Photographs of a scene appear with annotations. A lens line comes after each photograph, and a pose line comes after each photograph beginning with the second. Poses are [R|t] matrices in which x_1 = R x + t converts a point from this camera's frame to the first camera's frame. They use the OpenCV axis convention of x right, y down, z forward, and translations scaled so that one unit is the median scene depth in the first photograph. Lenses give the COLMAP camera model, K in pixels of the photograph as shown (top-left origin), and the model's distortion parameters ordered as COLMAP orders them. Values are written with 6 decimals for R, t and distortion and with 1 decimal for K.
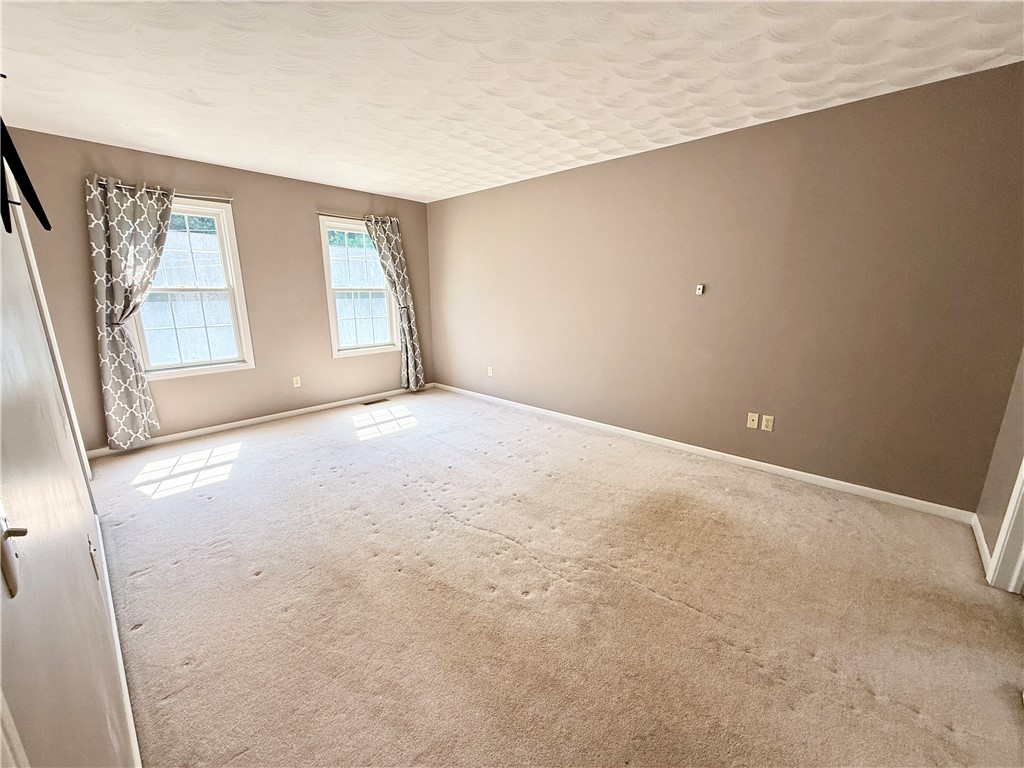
lens RADIAL K [[405.5, 0, 510.4], [0, 405.5, 385.4], [0, 0, 1]] dist [0.000591, 0.000021]
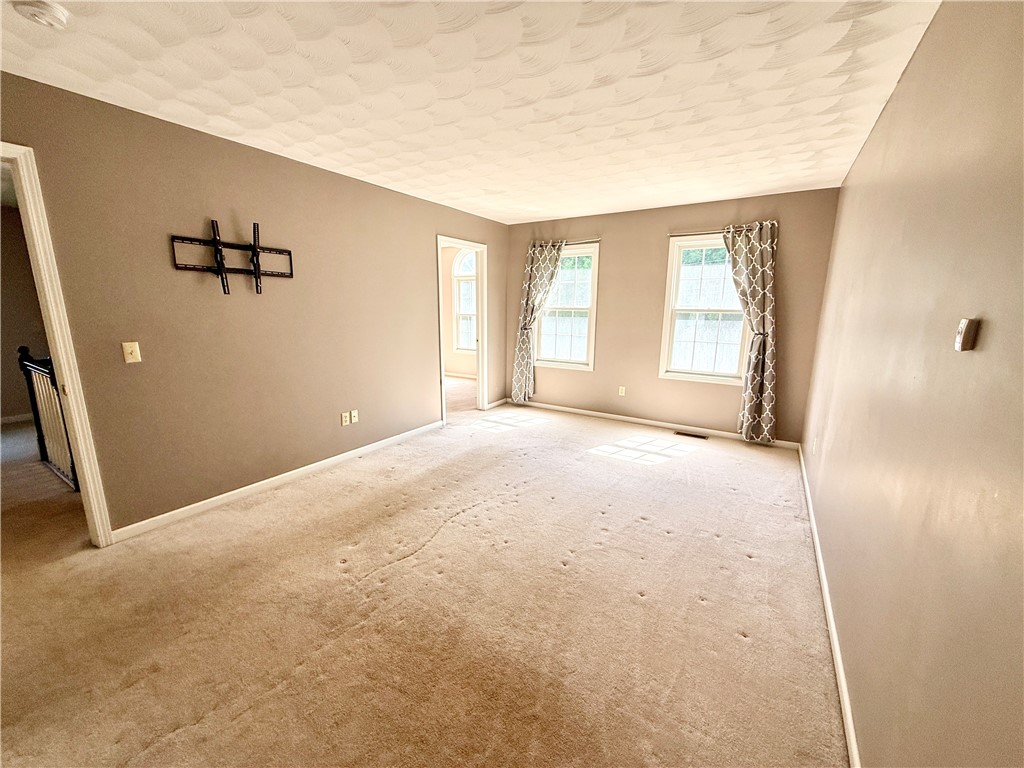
lens RADIAL K [[405.5, 0, 510.4], [0, 405.5, 385.4], [0, 0, 1]] dist [0.000591, 0.000021]
pose [[0.185527, 0.195331, -0.963029, 0.475677], [-0.233236, 0.960790, 0.149944, -0.116425], [0.954558, 0.196794, 0.223810, 0.439359]]
